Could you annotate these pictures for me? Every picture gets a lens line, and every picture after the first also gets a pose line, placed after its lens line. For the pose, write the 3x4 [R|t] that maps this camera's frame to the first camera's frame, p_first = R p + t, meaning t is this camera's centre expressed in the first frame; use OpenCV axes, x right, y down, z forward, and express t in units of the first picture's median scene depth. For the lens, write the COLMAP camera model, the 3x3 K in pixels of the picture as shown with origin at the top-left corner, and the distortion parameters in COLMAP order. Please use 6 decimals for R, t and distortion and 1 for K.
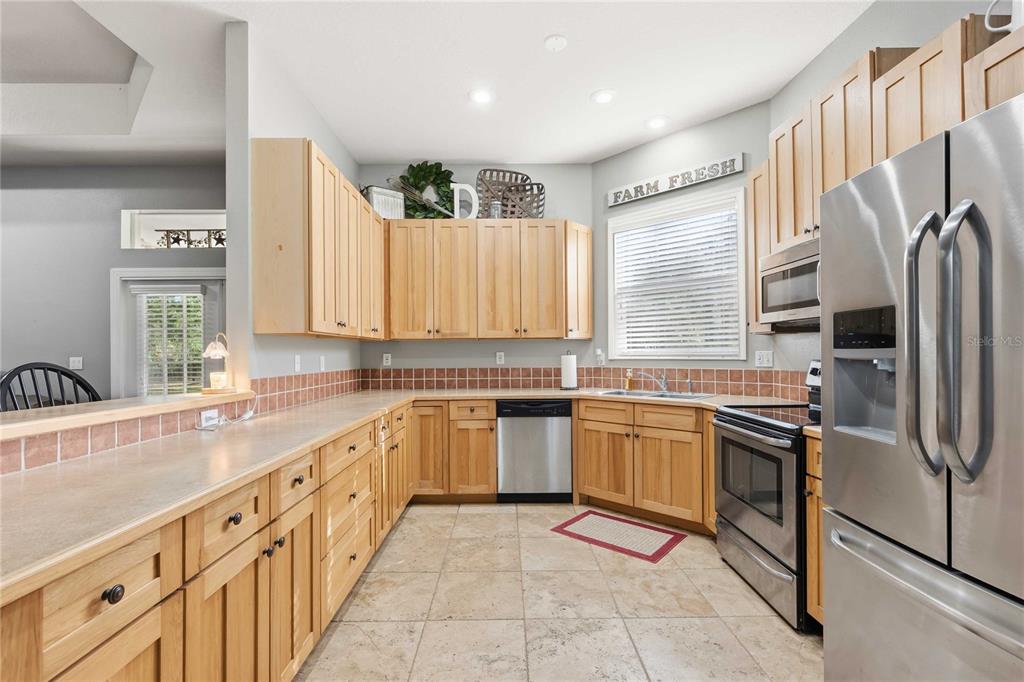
lens RADIAL K [[446.3, 0, 508.9], [0, 446.3, 350.2], [0, 0, 1]] dist [-0.001540, -0.000356]
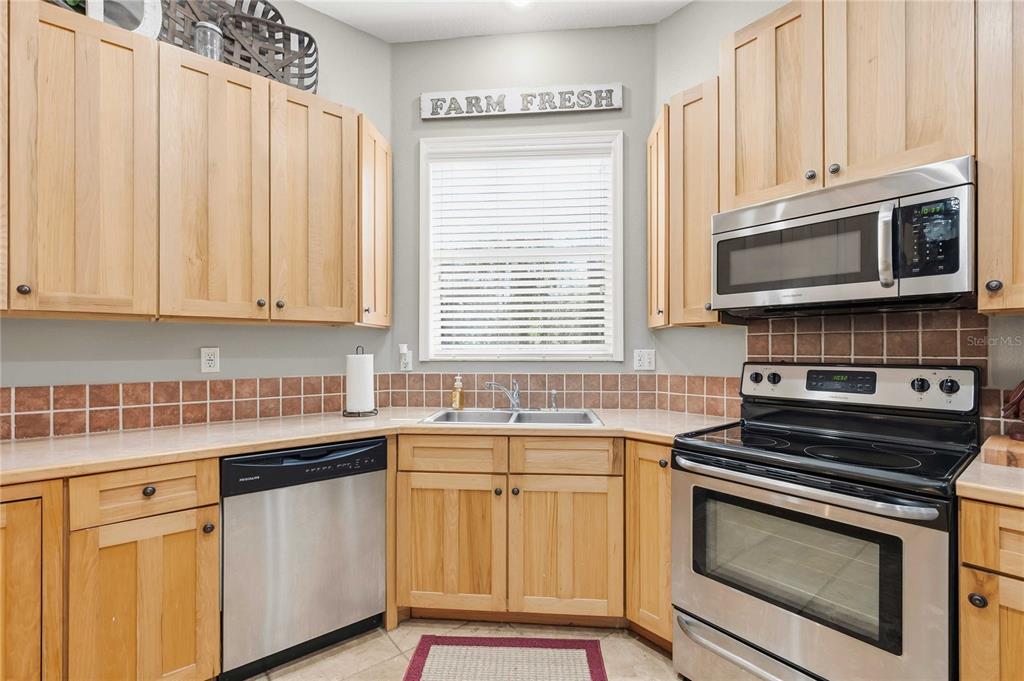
lens RADIAL K [[446.3, 0, 510.6], [0, 446.3, 349.2], [0, 0, 1]] dist [-0.001540, -0.000356]
pose [[0.780799, 0.008160, 0.624730, -0.079238], [-0.010021, 0.999950, -0.000536, 0.003510], [-0.624702, -0.005842, 0.780841, 0.485512]]
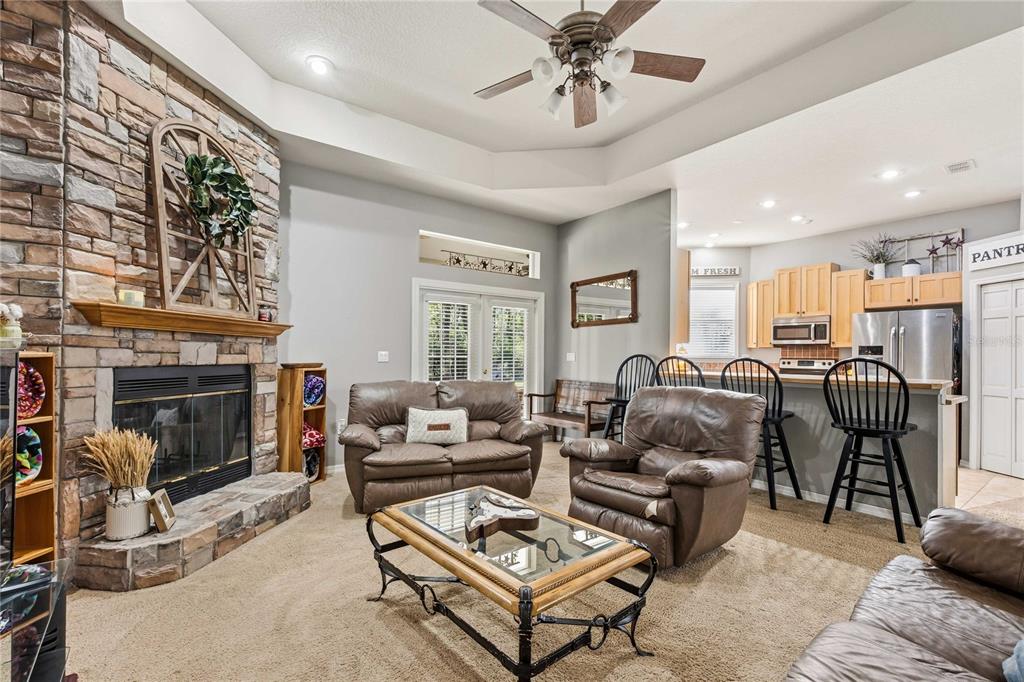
lens RADIAL K [[446.3, 0, 509.0], [0, 446.3, 351.2], [0, 0, 1]] dist [-0.001540, -0.000356]
pose [[0.811233, 0.018419, 0.584433, -1.599269], [-0.021359, 0.999770, -0.001861, 0.013592], [-0.584333, -0.010973, 0.811440, -0.148291]]
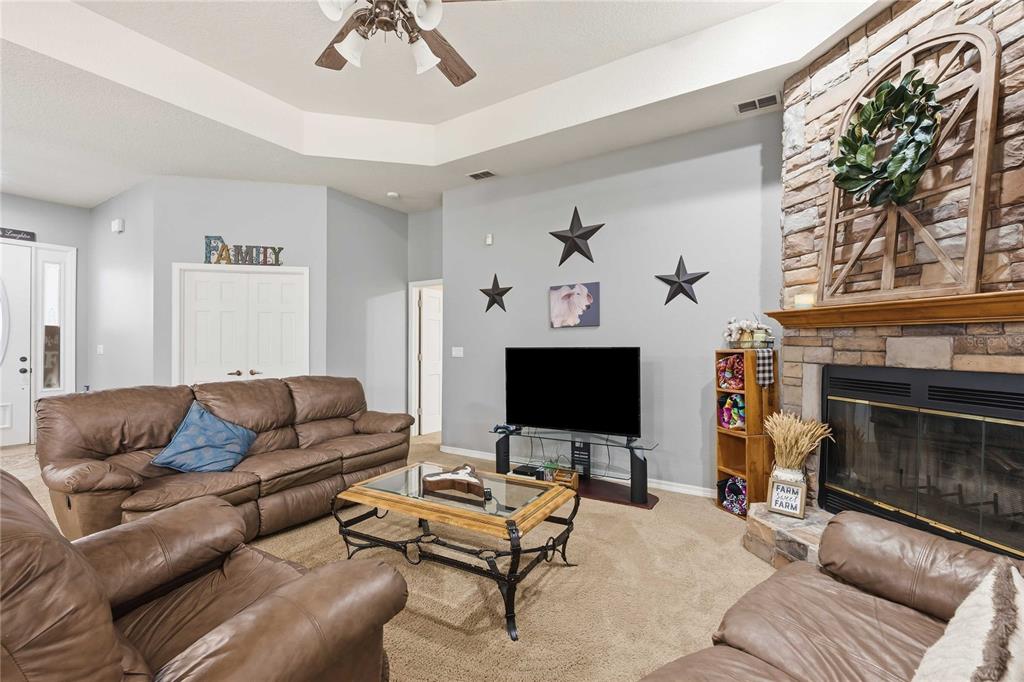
lens RADIAL K [[446.3, 0, 516.6], [0, 446.3, 346.8], [0, 0, 1]] dist [-0.001540, -0.000356]
pose [[-0.551139, 0.007362, -0.834381, -0.770402], [0.005060, 0.999972, 0.005481, 0.014556], [0.834398, -0.001201, -0.551161, 0.755711]]
